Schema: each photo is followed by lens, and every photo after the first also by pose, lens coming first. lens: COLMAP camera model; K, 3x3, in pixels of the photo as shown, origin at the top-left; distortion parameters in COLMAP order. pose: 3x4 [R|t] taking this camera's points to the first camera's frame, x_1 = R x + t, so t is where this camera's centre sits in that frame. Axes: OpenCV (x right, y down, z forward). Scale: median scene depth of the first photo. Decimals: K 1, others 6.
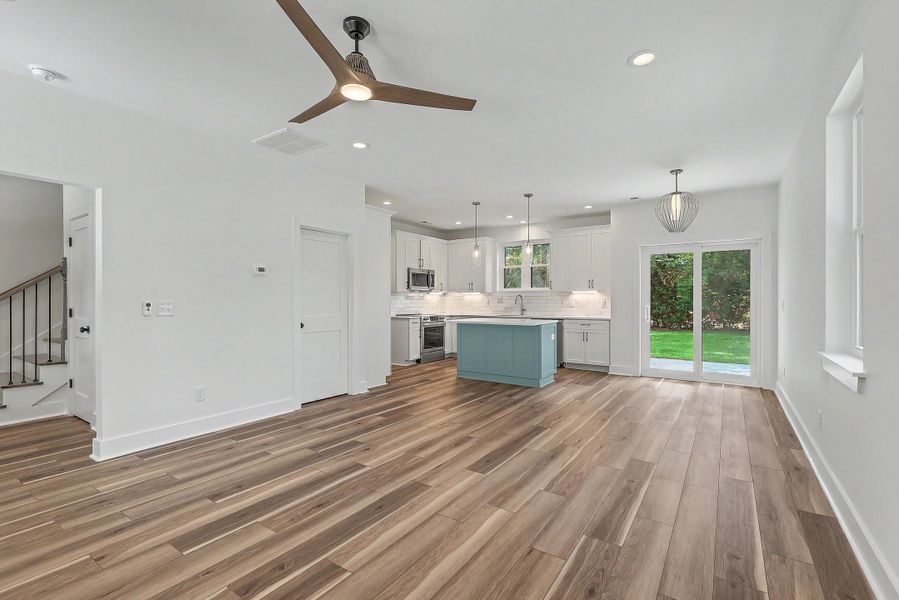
lens RADIAL K [[407.6, 0, 454.7], [0, 407.6, 300.4], [0, 0, 1]] dist [-0.000624, 0.000065]
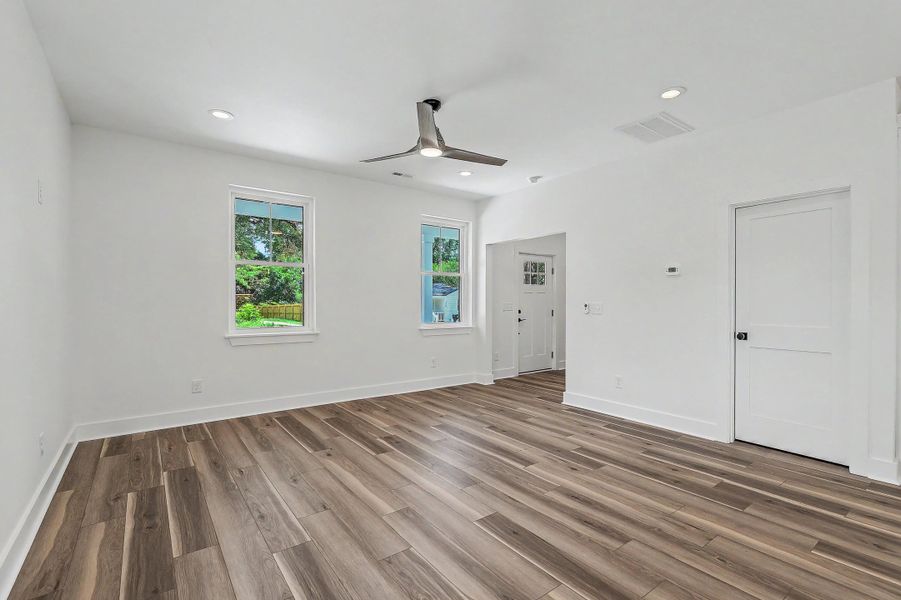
lens RADIAL K [[415.1, 0, 456.4], [0, 415.1, 302.1], [0, 0, 1]] dist [-0.000415, 0.000183]
pose [[-0.327072, 0.001059, -0.944999, 0.631670], [-0.004146, 0.999988, 0.002556, -0.001404], [0.944990, 0.004754, -0.327064, 0.911798]]
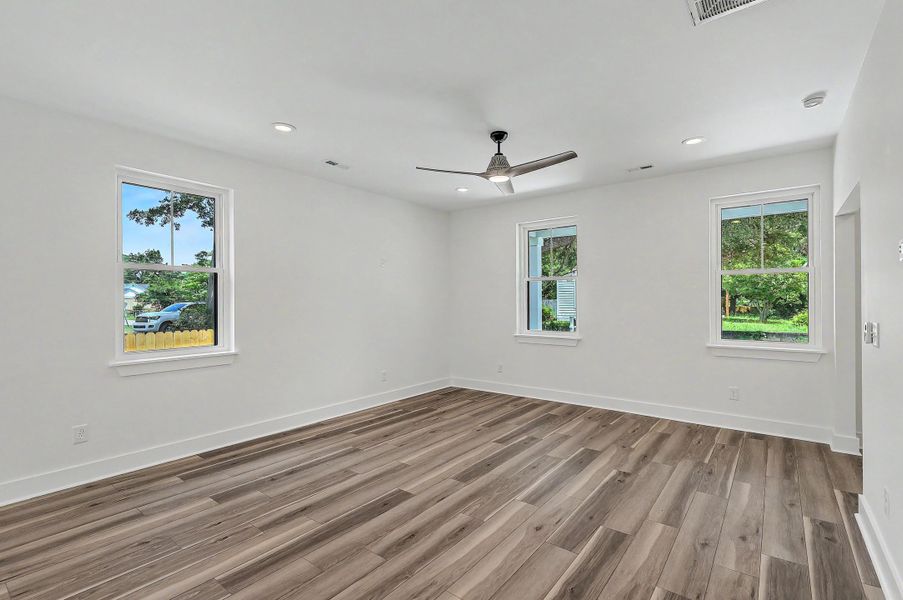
lens RADIAL K [[416.0, 0, 457.4], [0, 416.0, 302.1], [0, 0, 1]] dist [-0.000415, 0.000183]
pose [[-0.997961, 0.006891, 0.063461, -0.106256], [0.007149, 0.999967, 0.003831, -0.033057], [-0.063433, 0.004277, -0.997977, 1.507164]]
